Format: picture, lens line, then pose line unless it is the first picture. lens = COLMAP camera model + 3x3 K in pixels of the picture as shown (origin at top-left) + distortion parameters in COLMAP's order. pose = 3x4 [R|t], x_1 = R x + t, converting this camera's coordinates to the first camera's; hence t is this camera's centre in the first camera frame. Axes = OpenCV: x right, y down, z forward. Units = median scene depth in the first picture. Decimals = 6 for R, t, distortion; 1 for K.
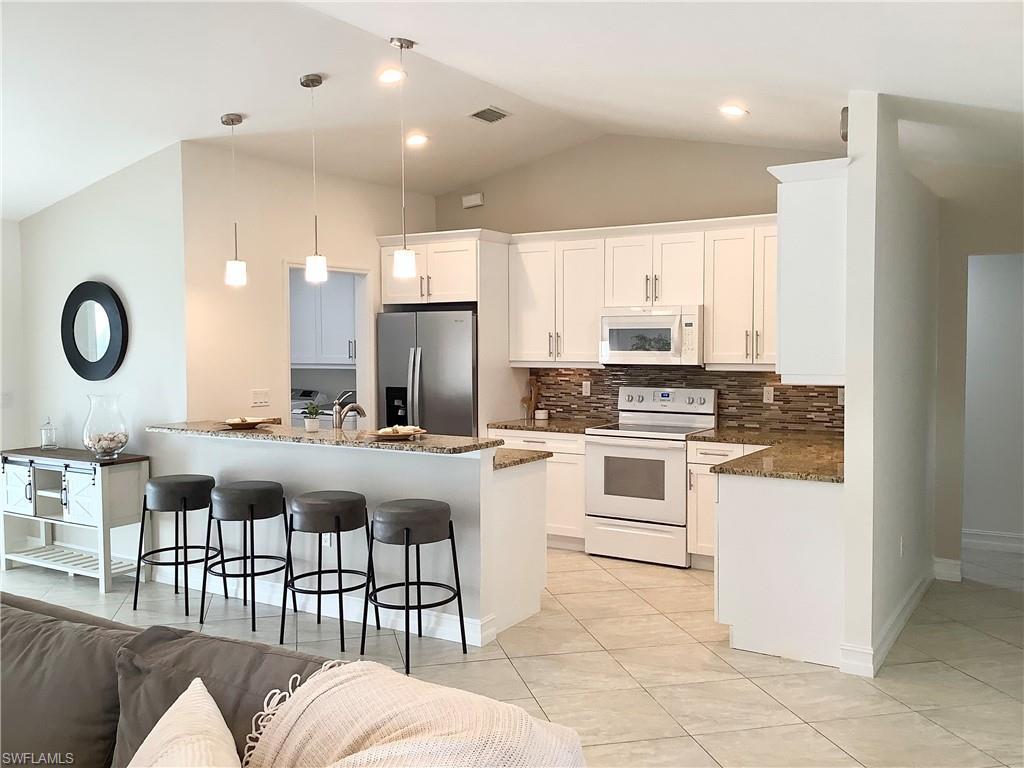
lens RADIAL K [[916.0, 0, 507.6], [0, 916.0, 383.1], [0, 0, 1]] dist [0.104349, -0.147945]
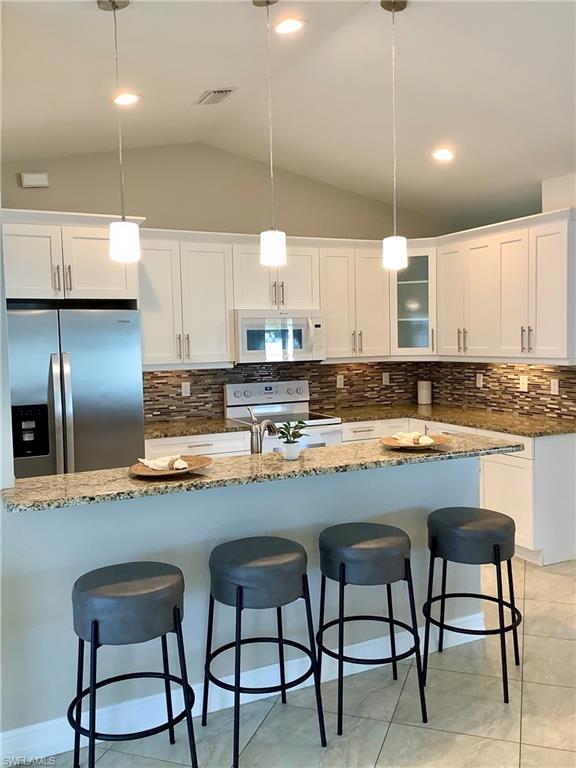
lens RADIAL K [[687.0, 0, 286.9], [0, 687.0, 384.6], [0, 0, 1]] dist [0.104349, -0.147945]
pose [[0.517329, -0.066490, 0.853200, -0.533995], [0.061463, 0.997289, 0.040452, -0.024399], [-0.853577, 0.031513, 0.520013, 0.525214]]
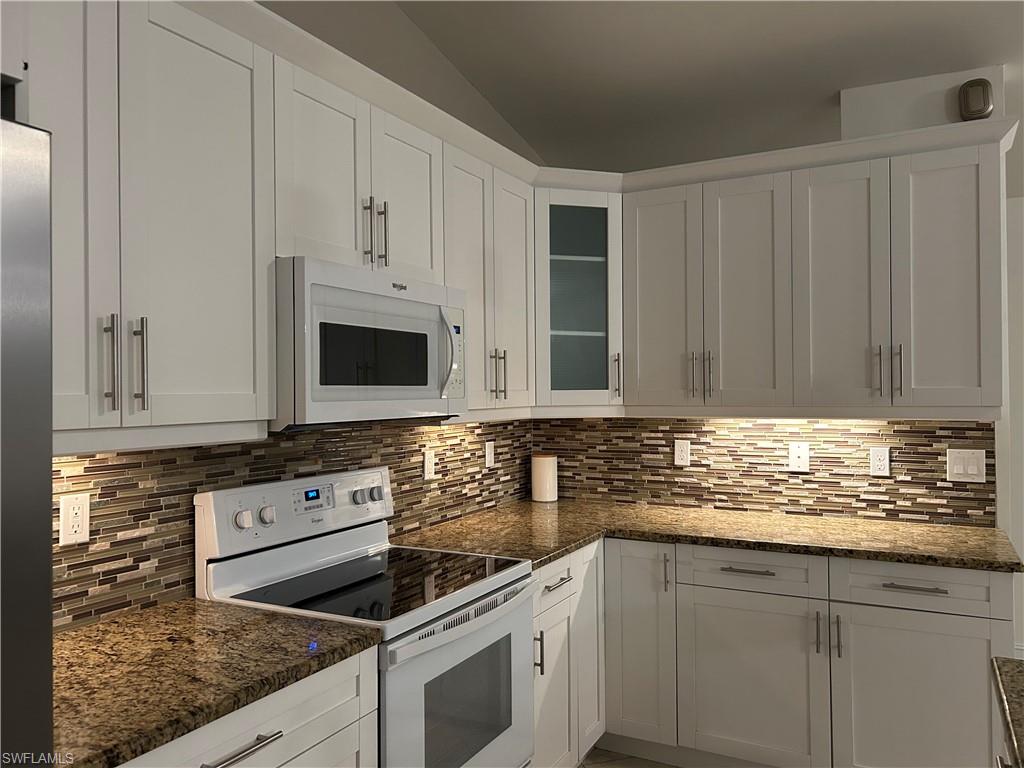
lens RADIAL K [[771.6, 0, 517.4], [0, 771.6, 384.2], [0, 0, 1]] dist [0.021344, -0.006694]
pose [[-0.093628, 0.011940, 0.995536, -0.182942], [0.057616, 0.998317, -0.006554, -0.028568], [-0.993939, 0.056745, -0.094158, 0.918764]]
